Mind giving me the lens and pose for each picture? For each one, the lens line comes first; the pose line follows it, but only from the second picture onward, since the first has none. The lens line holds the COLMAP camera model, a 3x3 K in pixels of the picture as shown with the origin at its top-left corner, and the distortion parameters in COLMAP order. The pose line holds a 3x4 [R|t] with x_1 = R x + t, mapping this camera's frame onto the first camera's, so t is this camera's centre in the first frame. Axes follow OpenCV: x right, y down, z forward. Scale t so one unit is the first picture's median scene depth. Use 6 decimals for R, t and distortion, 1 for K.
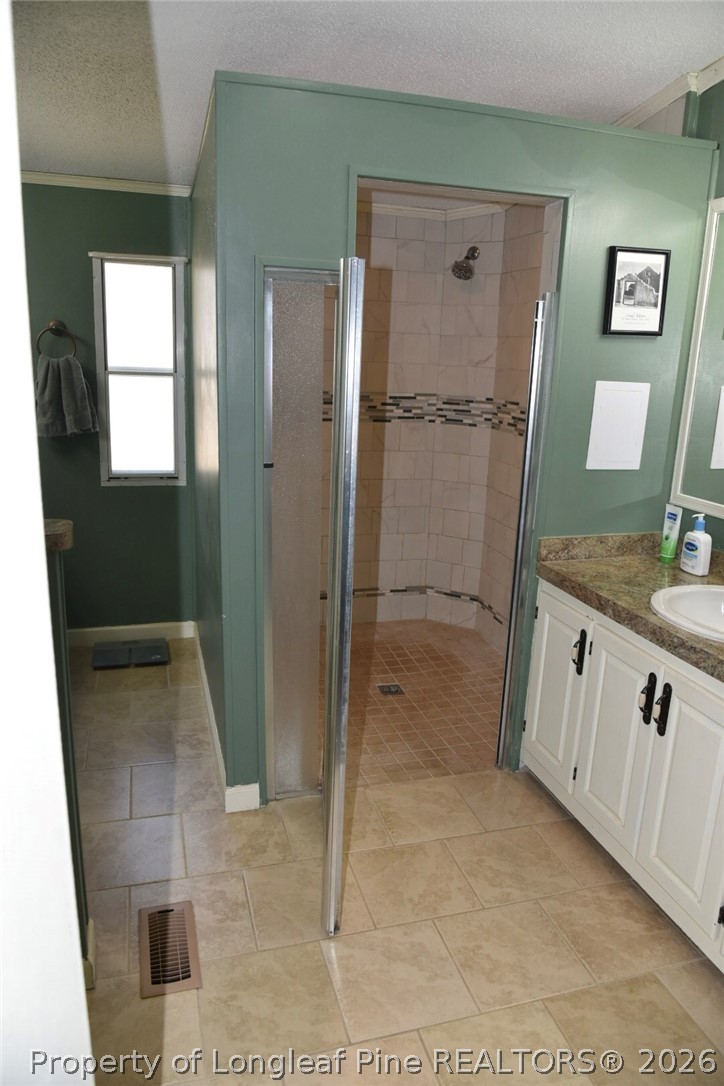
lens RADIAL K [[733.0, 0, 371.4], [0, 733.0, 546.7], [0, 0, 1]] dist [-0.001991, -0.044694]
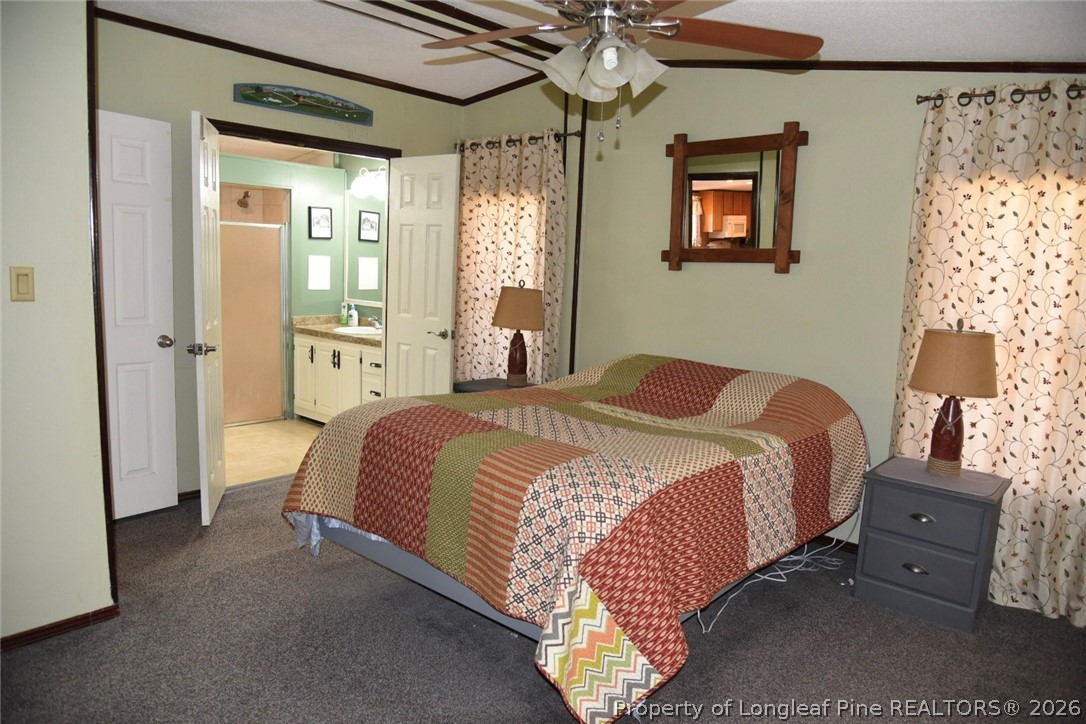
lens RADIAL K [[733.0, 0, 543.0], [0, 733.0, 362.0], [0, 0, 1]] dist [-0.001991, -0.044694]
pose [[0.848780, -0.074674, 0.523447, -0.108396], [0.117609, 0.991840, -0.049210, 0.107690], [-0.515500, 0.103331, 0.850636, -0.460863]]
